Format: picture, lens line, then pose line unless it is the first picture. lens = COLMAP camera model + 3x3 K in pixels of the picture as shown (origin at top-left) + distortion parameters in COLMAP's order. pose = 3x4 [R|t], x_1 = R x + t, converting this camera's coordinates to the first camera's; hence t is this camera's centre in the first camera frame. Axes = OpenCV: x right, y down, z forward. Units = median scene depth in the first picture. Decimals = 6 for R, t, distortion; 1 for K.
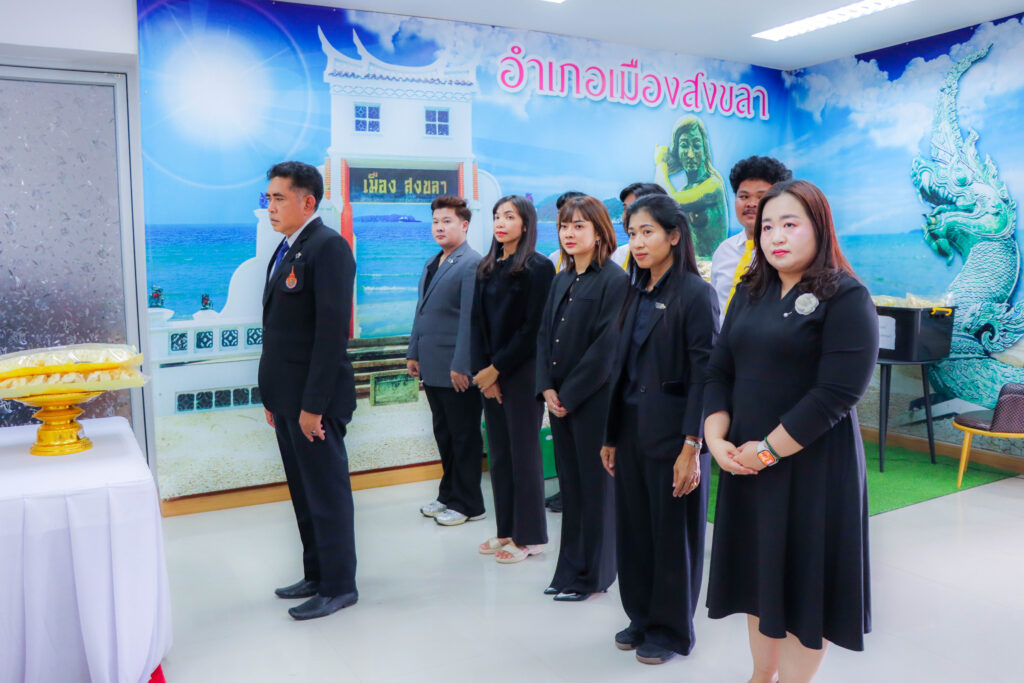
lens RADIAL K [[870.8, 0, 512.7], [0, 870.8, 359.5], [0, 0, 1]] dist [-0.170072, 0.147862]
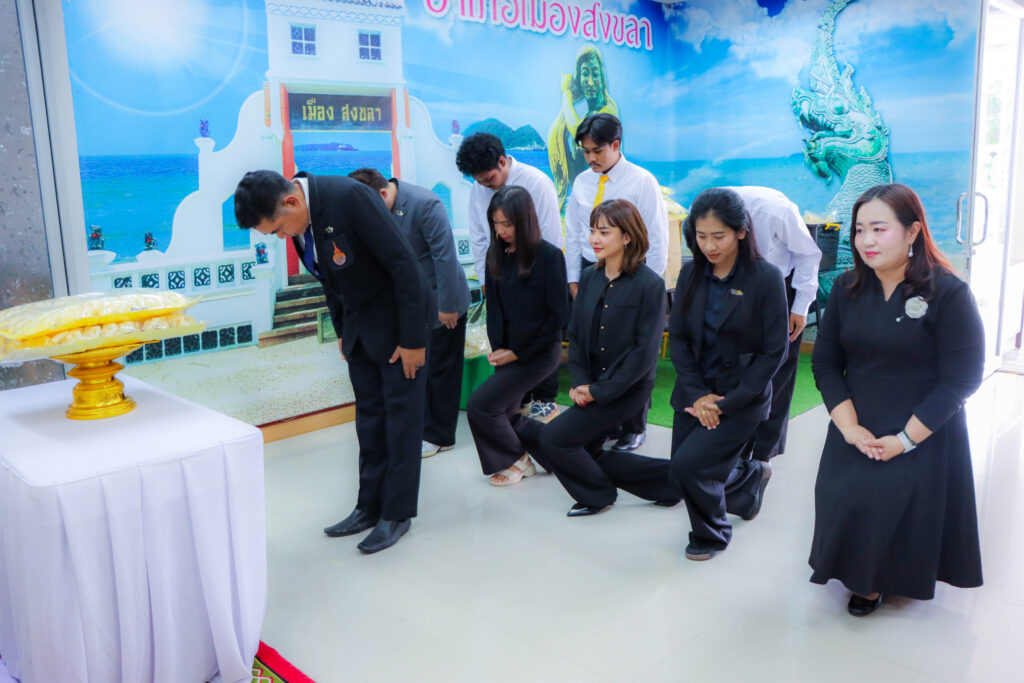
lens RADIAL K [[854.6, 0, 519.7], [0, 854.6, 350.8], [0, 0, 1]] dist [-0.178611, 0.149213]
pose [[0.961465, -0.069636, 0.265963, -0.202489], [0.050497, 0.995662, 0.078143, -0.000447], [-0.270251, -0.061701, 0.960811, 0.036325]]
